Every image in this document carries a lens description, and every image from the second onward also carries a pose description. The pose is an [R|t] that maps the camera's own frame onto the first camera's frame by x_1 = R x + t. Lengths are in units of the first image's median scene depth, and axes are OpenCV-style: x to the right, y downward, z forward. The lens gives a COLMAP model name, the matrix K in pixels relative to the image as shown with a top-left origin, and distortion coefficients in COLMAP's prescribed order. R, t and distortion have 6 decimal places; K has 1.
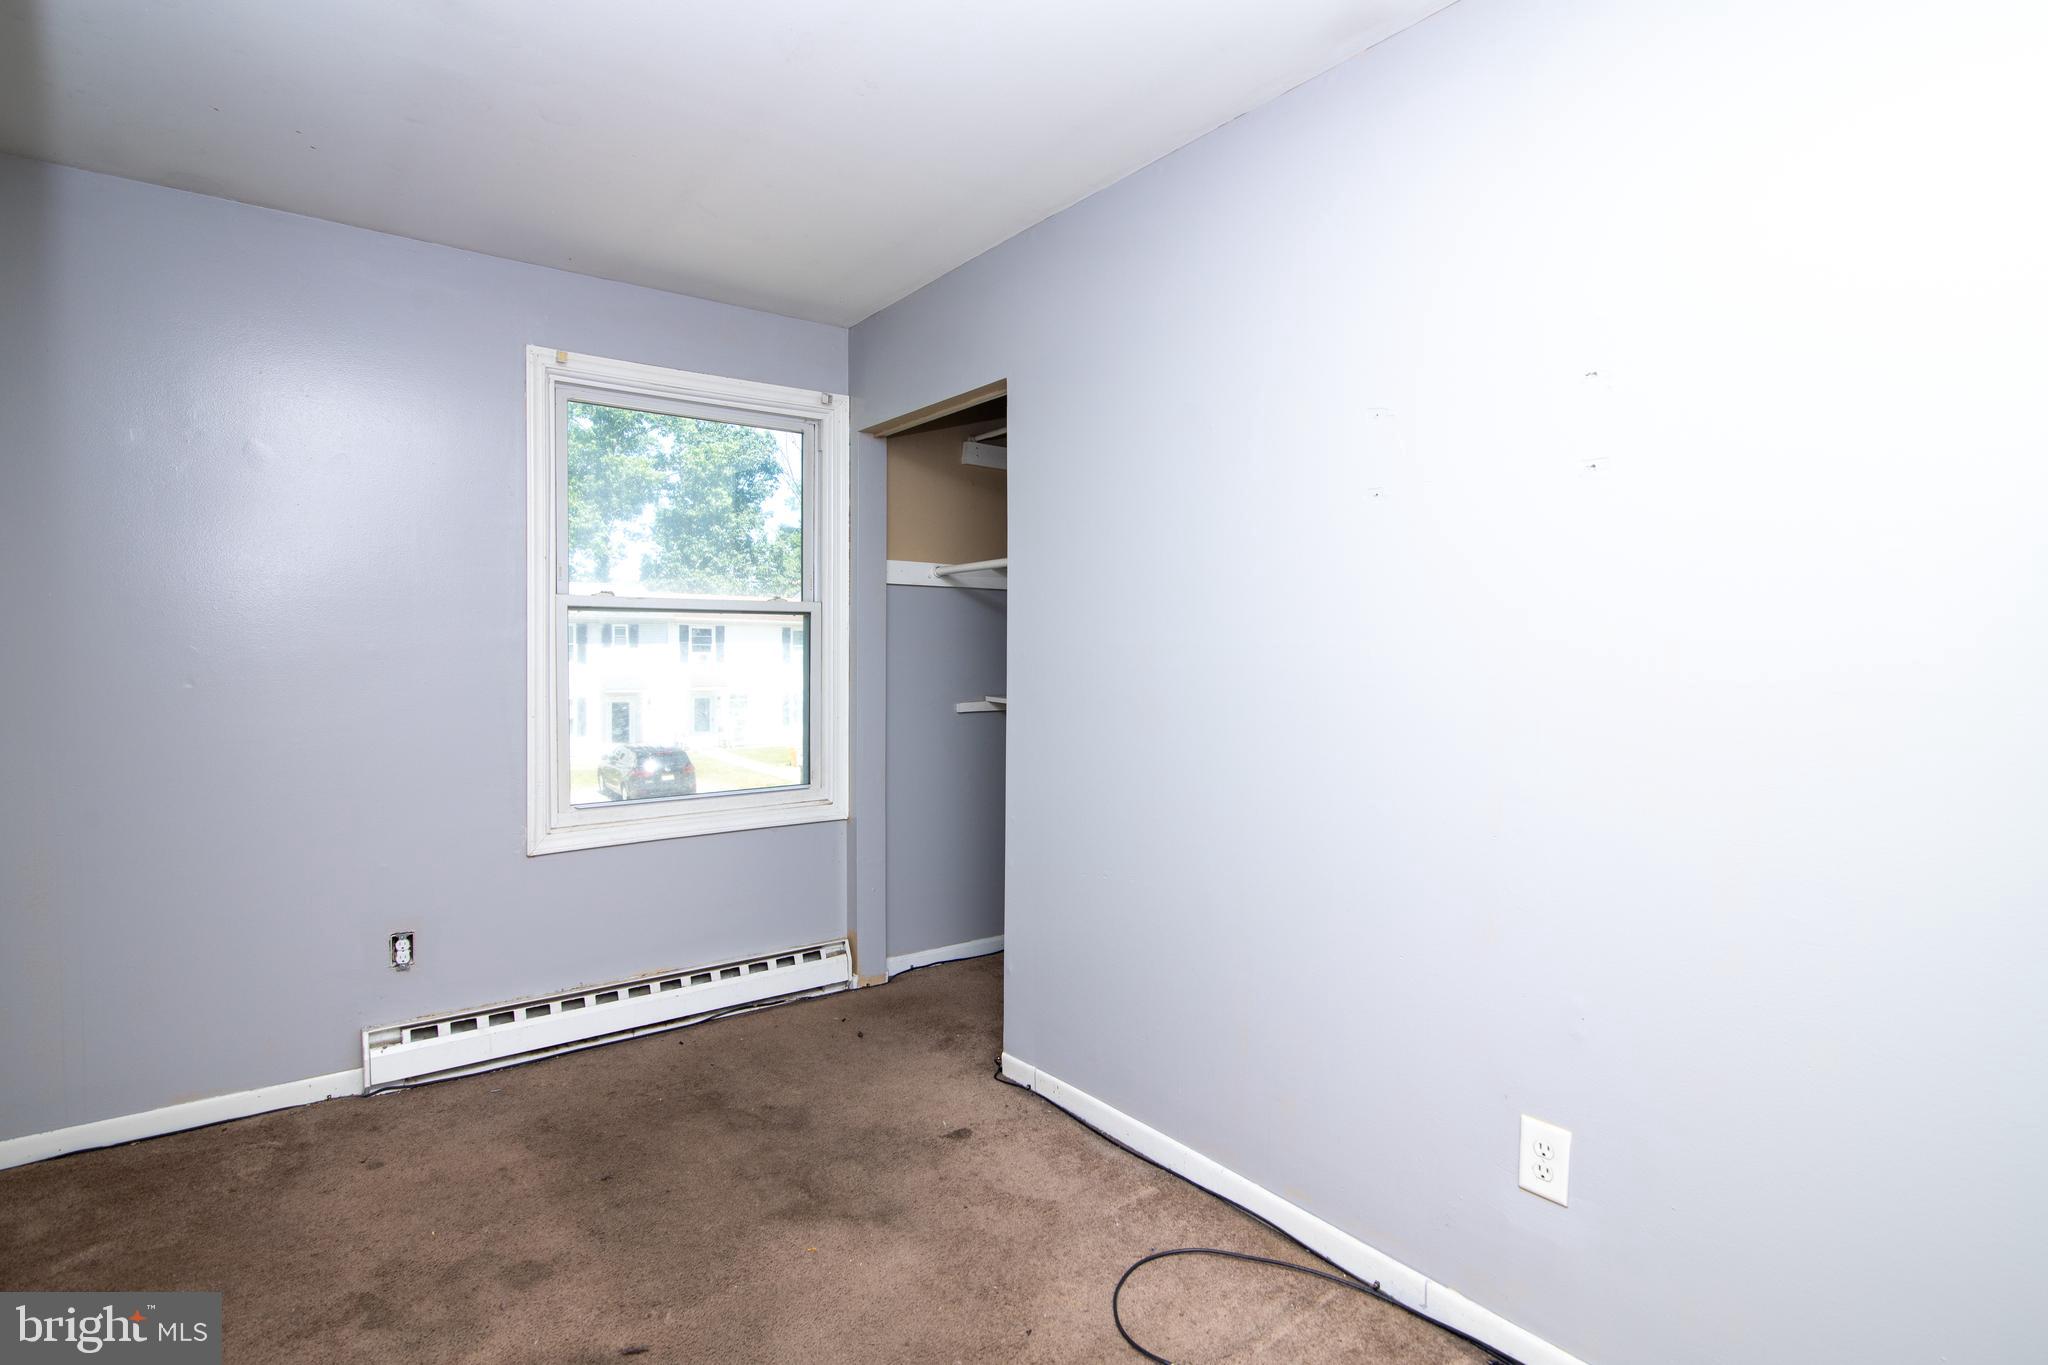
lens RADIAL K [[976.9, 0, 1024.0], [0, 976.9, 682.5], [0, 0, 1]] dist [-0.015877, -0.000566]
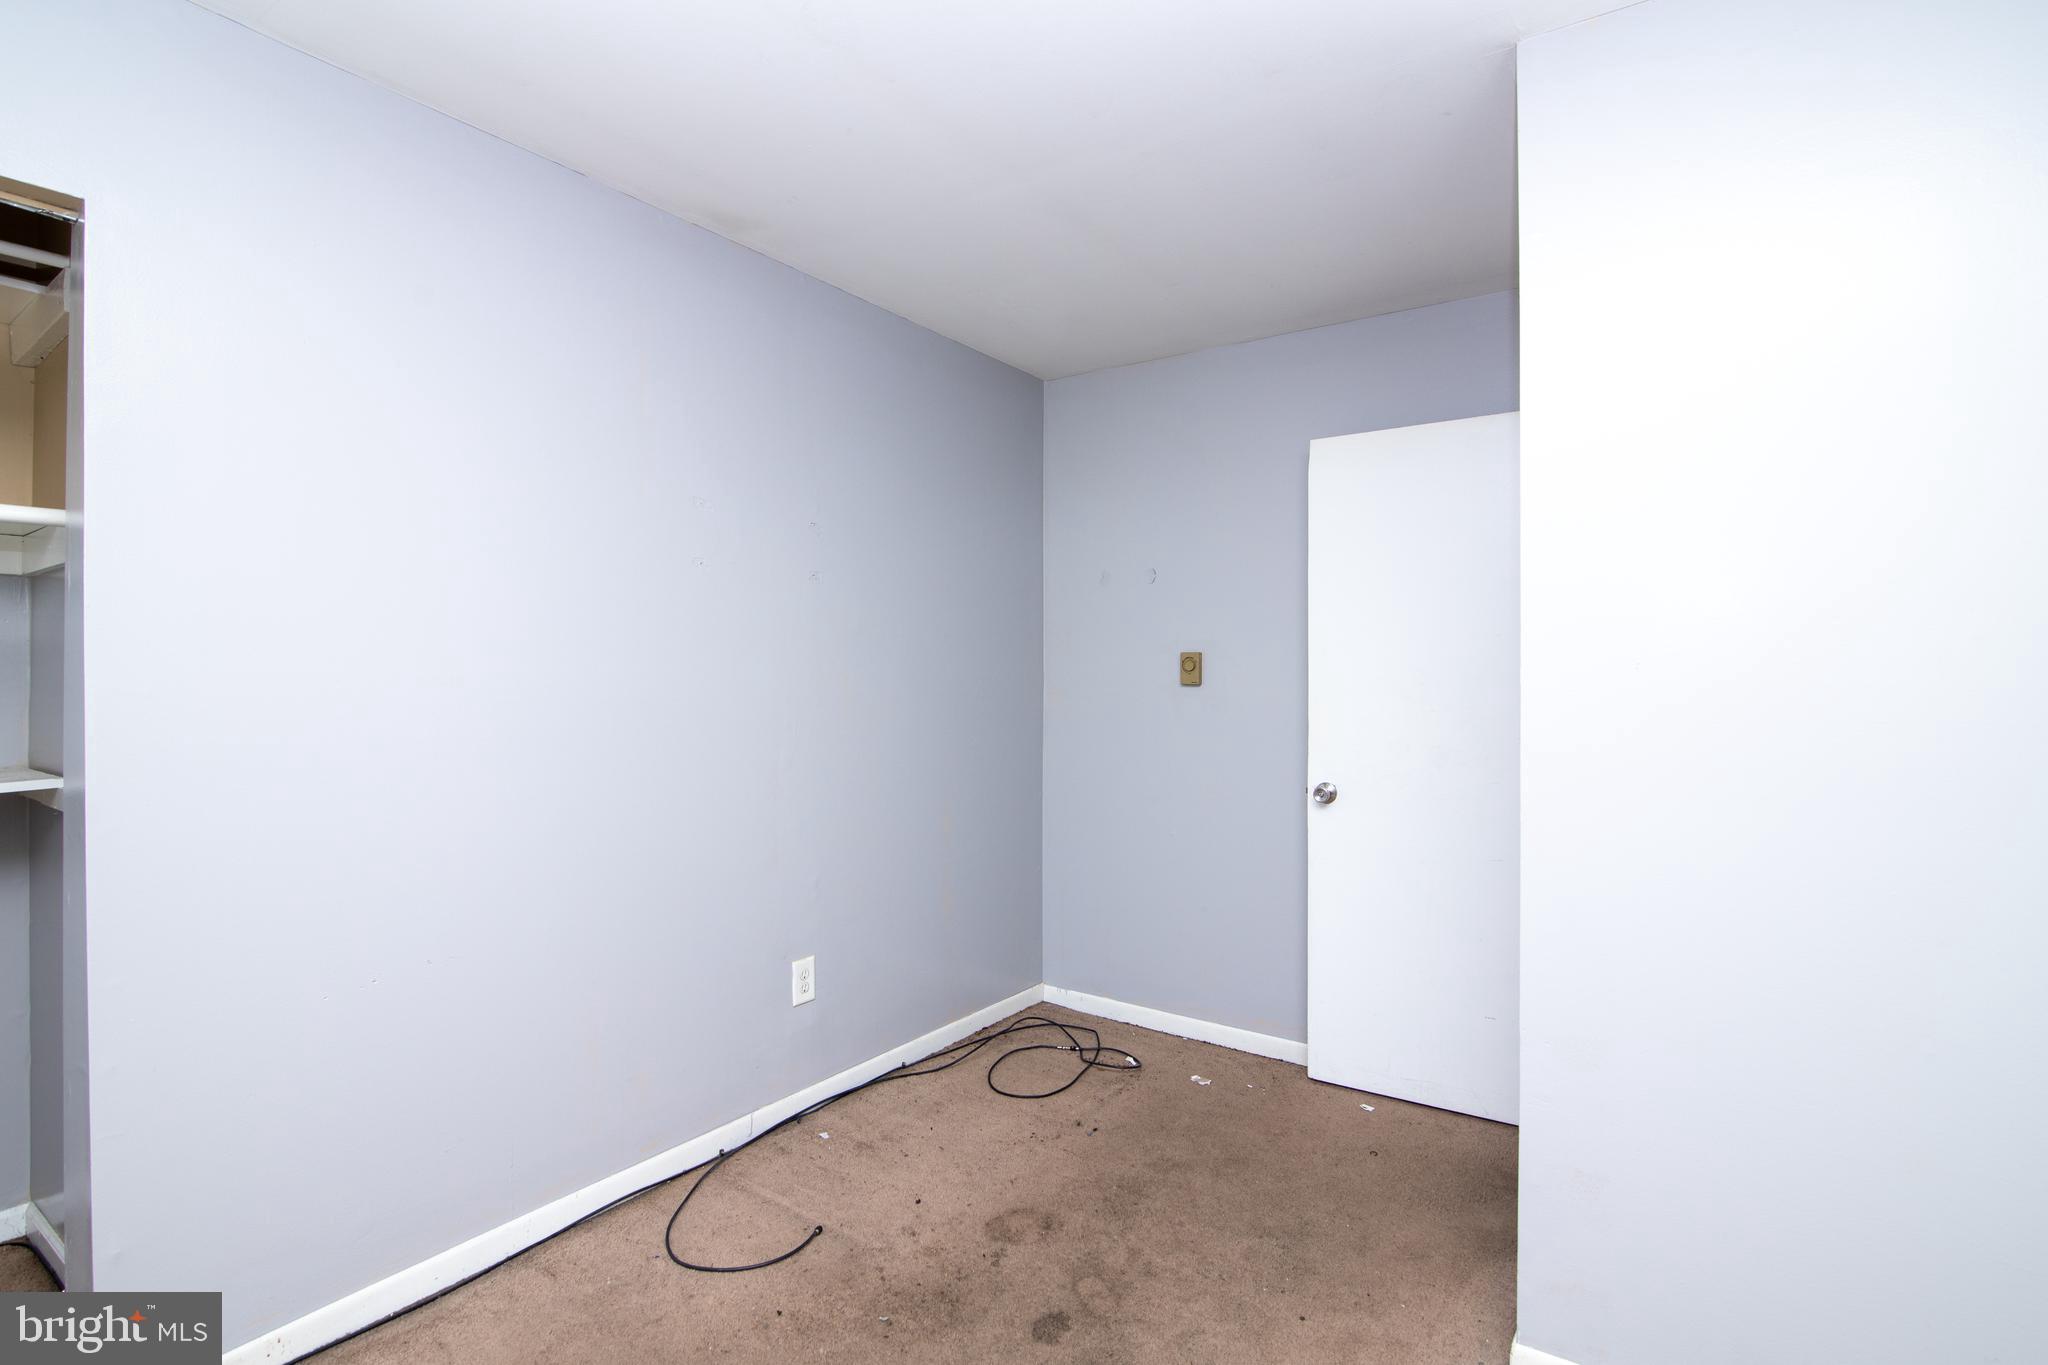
lens RADIAL K [[976.9, 0, 1024.0], [0, 976.9, 682.5], [0, 0, 1]] dist [-0.015877, -0.000566]
pose [[-0.309793, -0.006425, 0.950782, -1.045677], [0.025718, 0.999555, 0.015134, -0.035743], [-0.950456, 0.029141, -0.309490, 1.008658]]
